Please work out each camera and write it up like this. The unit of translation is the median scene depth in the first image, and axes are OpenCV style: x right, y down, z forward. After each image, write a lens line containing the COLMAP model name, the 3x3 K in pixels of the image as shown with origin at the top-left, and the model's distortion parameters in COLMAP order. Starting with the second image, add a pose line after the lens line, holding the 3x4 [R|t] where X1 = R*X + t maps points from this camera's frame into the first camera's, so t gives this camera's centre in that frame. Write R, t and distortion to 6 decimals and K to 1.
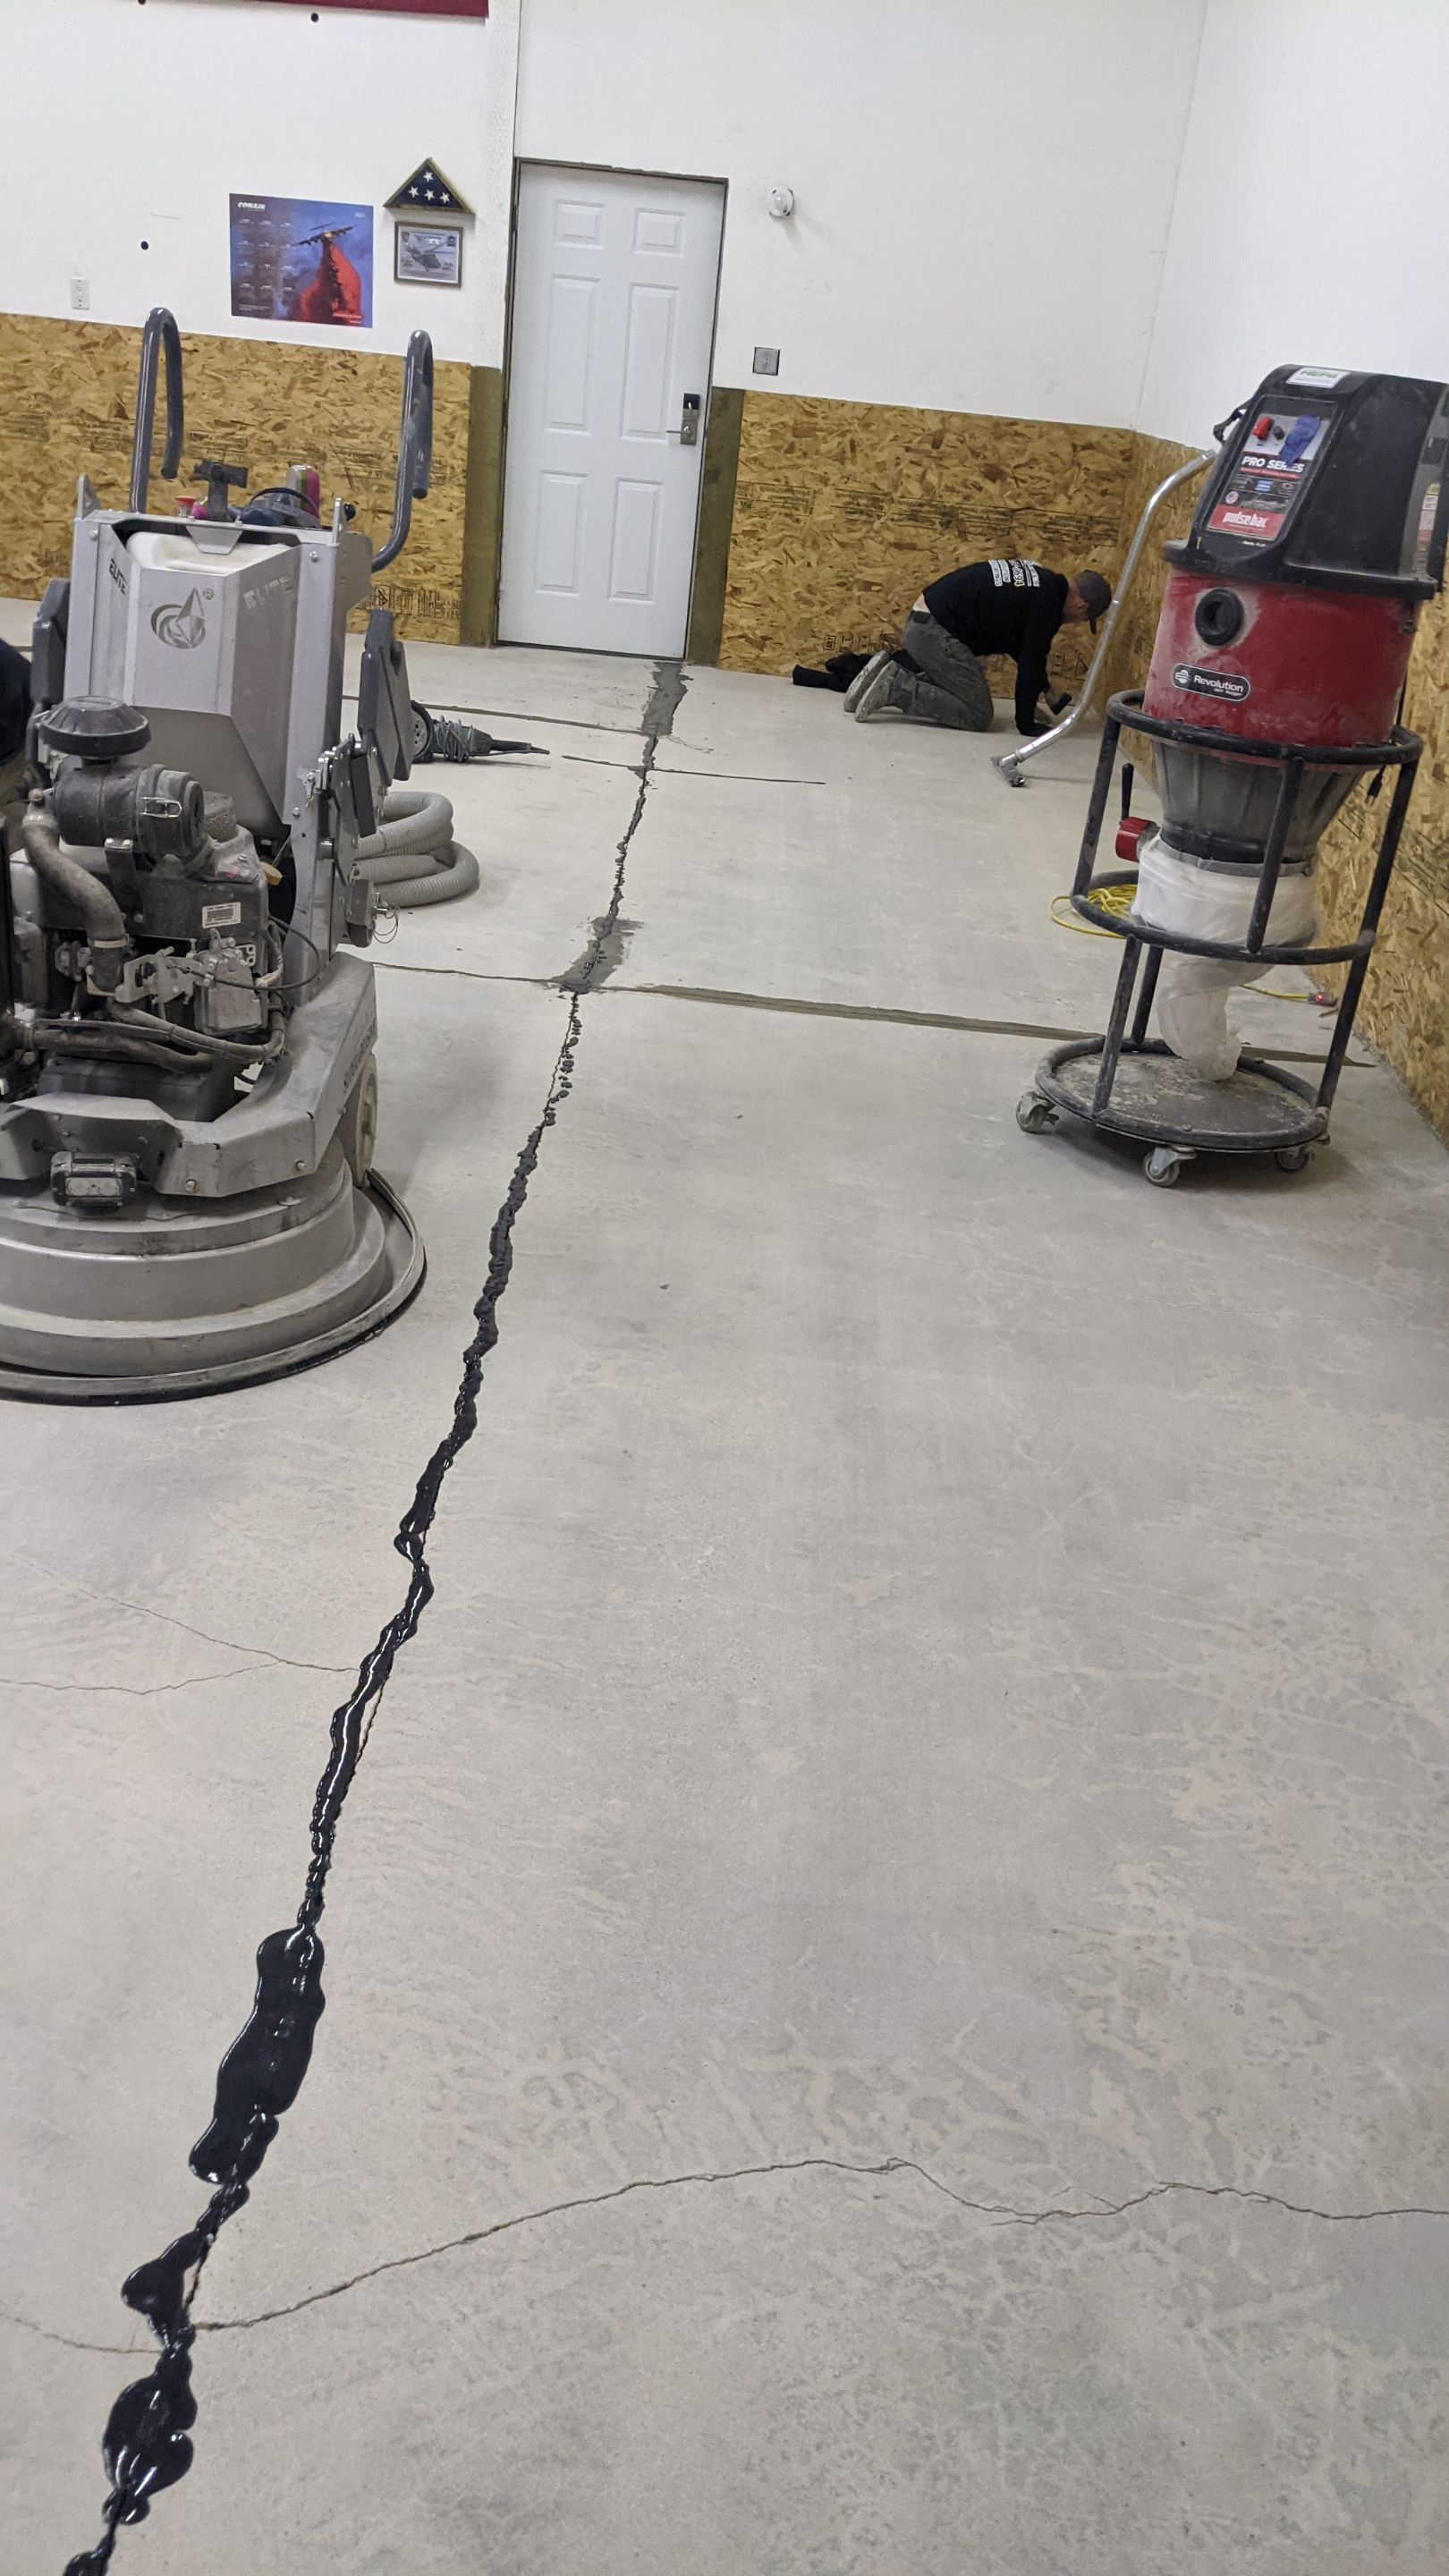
lens RADIAL K [[2018.9, 0, 674.0], [0, 2018.9, 1312.2], [0, 0, 1]] dist [0.031476, -0.038870]
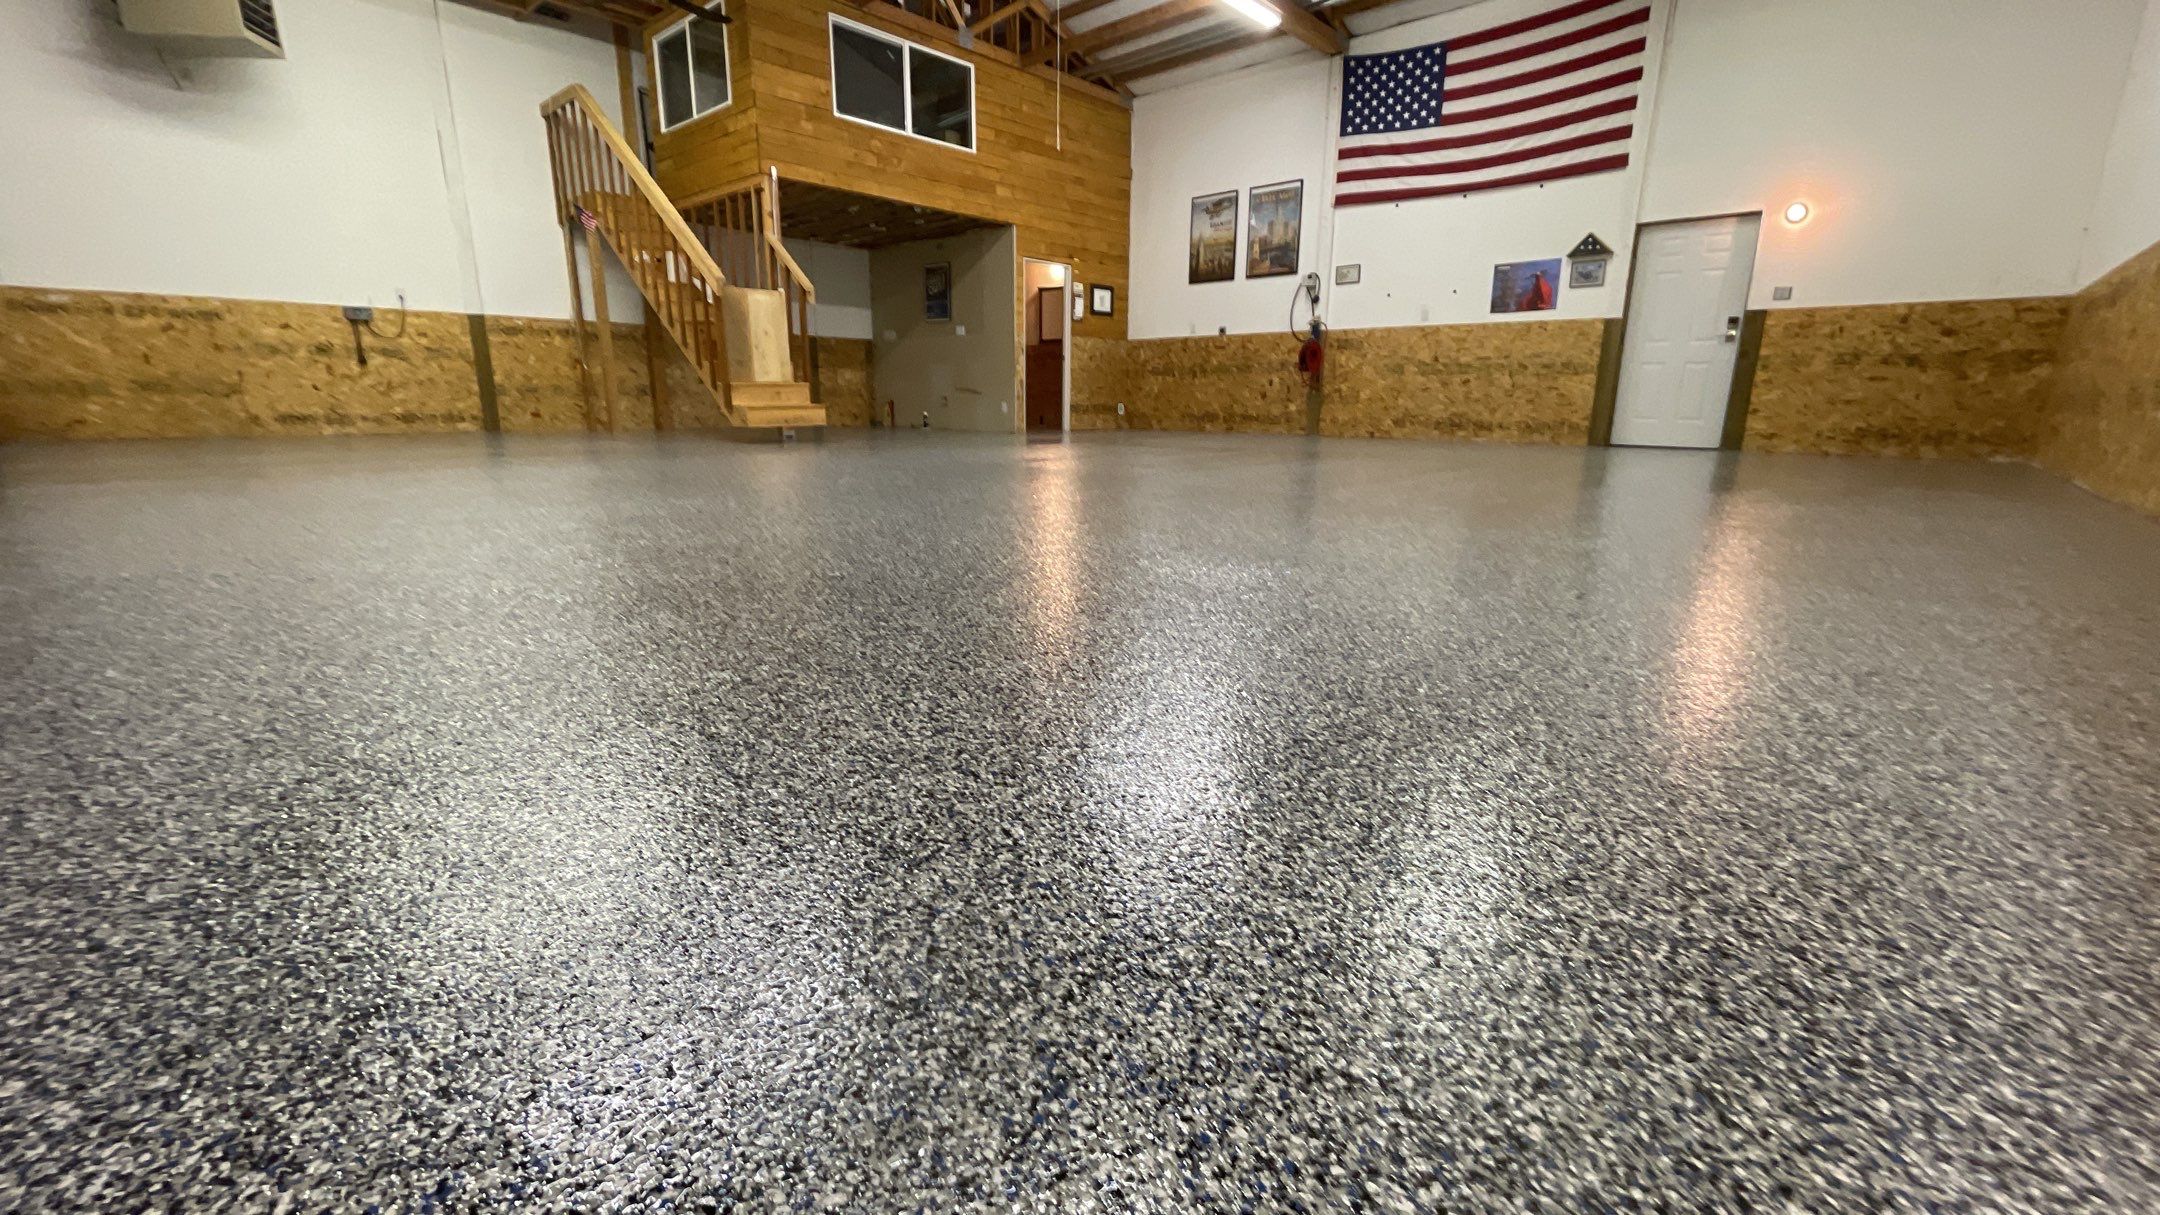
lens RADIAL K [[862.6, 0, 1072.0], [0, 862.6, 618.0], [0, 0, 1]] dist [-0.006006, 0.001181]
pose [[0.751173, 0.077020, -0.655597, 0.228433], [-0.233717, 0.959867, -0.155023, 0.254700], [0.617346, 0.269673, 0.739026, 0.164242]]
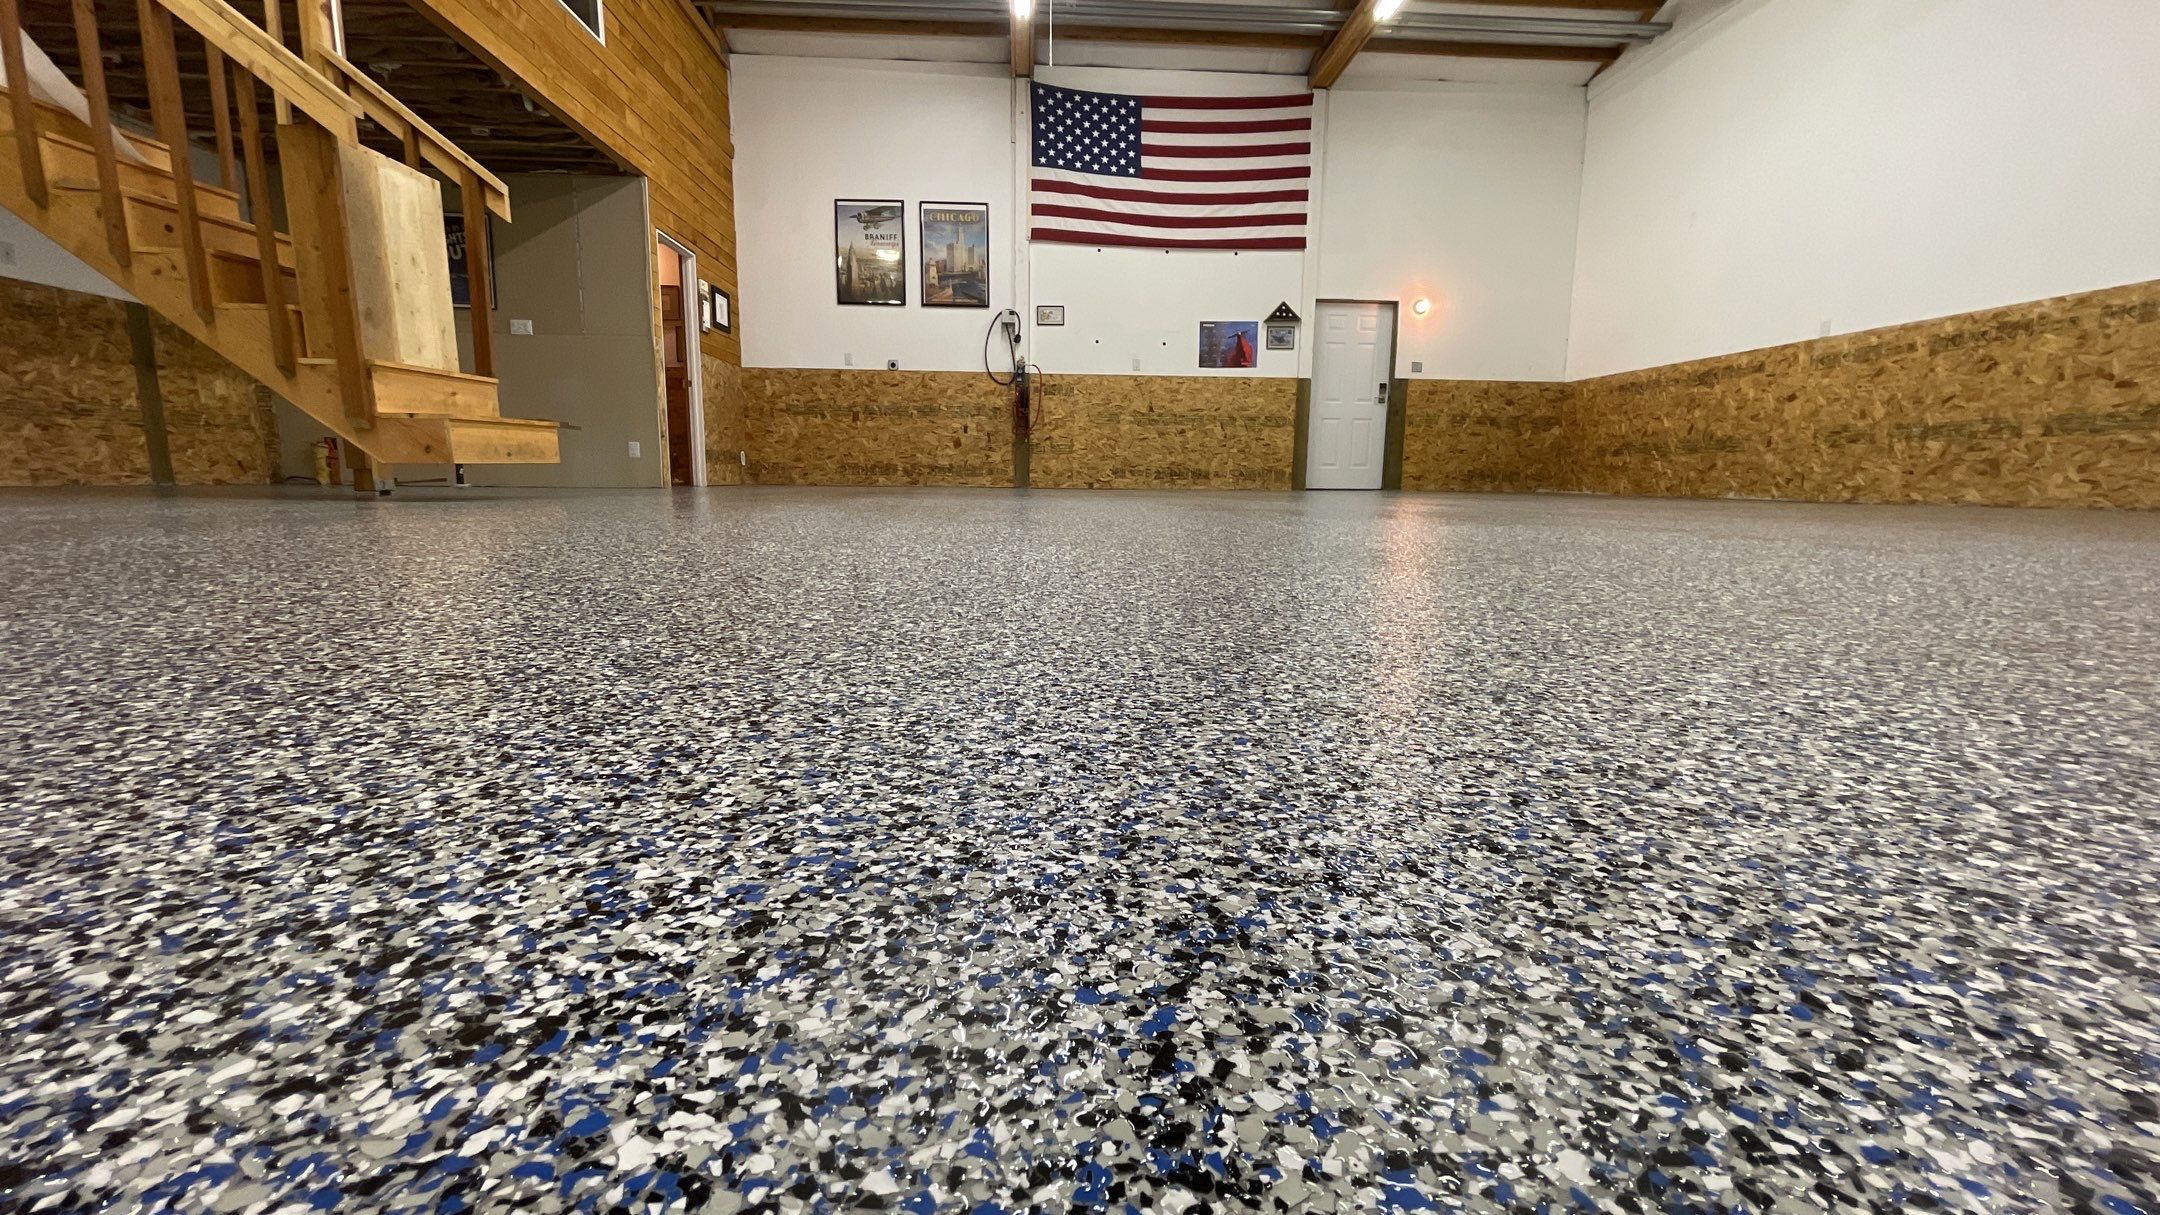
lens RADIAL K [[862.6, 0, 1071.3], [0, 862.6, 619.2], [0, 0, 1]] dist [-0.006006, 0.001181]
pose [[0.993530, -0.094705, 0.062684, -1.091315], [0.108667, 0.953154, -0.282294, 0.161024], [-0.033013, 0.287279, 0.957278, 0.255477]]
